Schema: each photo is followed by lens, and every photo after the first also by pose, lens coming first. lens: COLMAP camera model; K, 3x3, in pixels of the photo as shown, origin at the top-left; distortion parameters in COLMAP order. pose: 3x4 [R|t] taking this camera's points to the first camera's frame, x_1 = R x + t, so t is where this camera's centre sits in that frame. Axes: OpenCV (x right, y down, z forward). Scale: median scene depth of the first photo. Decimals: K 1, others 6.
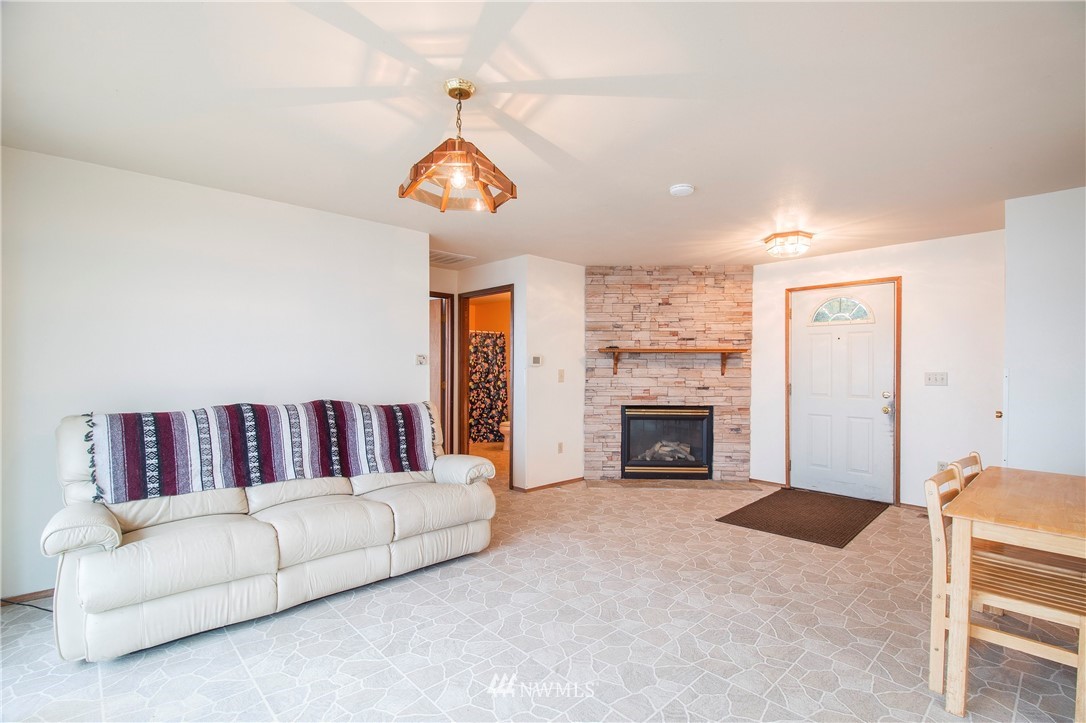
lens RADIAL K [[506.1, 0, 547.2], [0, 506.1, 358.6], [0, 0, 1]] dist [-0.010566, -0.006343]
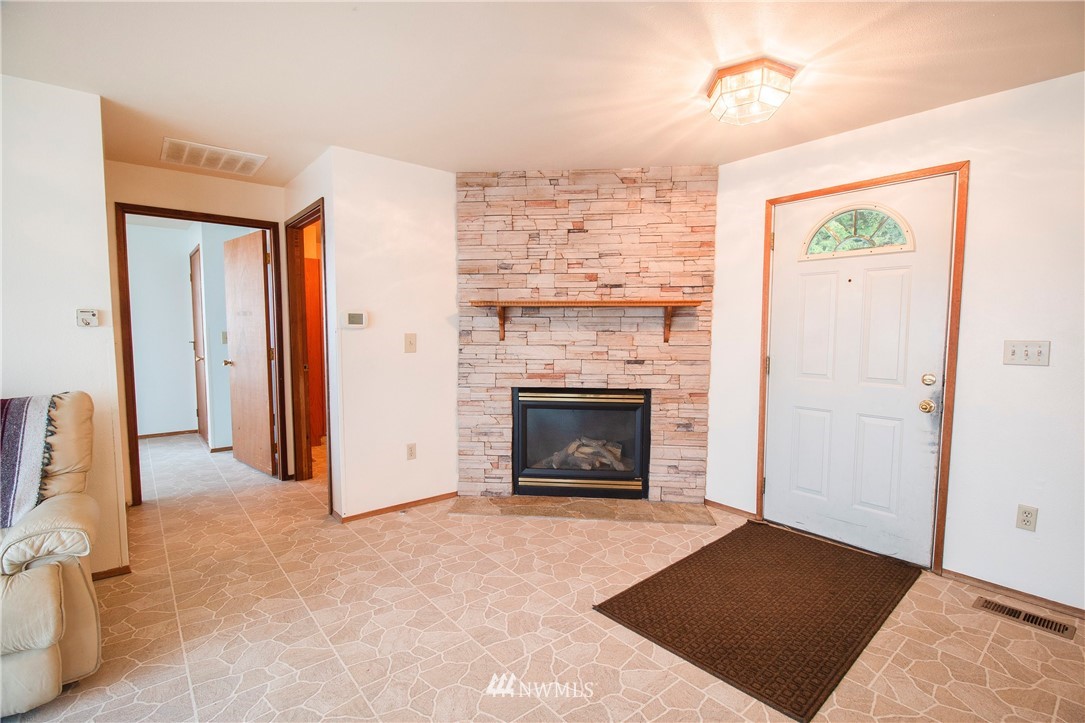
lens RADIAL K [[505.7, 0, 549.6], [0, 505.7, 360.5], [0, 0, 1]] dist [-0.010566, -0.006343]
pose [[0.998486, 0.003192, -0.054905, 0.257633], [0.001261, 0.996723, 0.080879, 0.004542], [0.054984, -0.080826, 0.995211, 0.384369]]
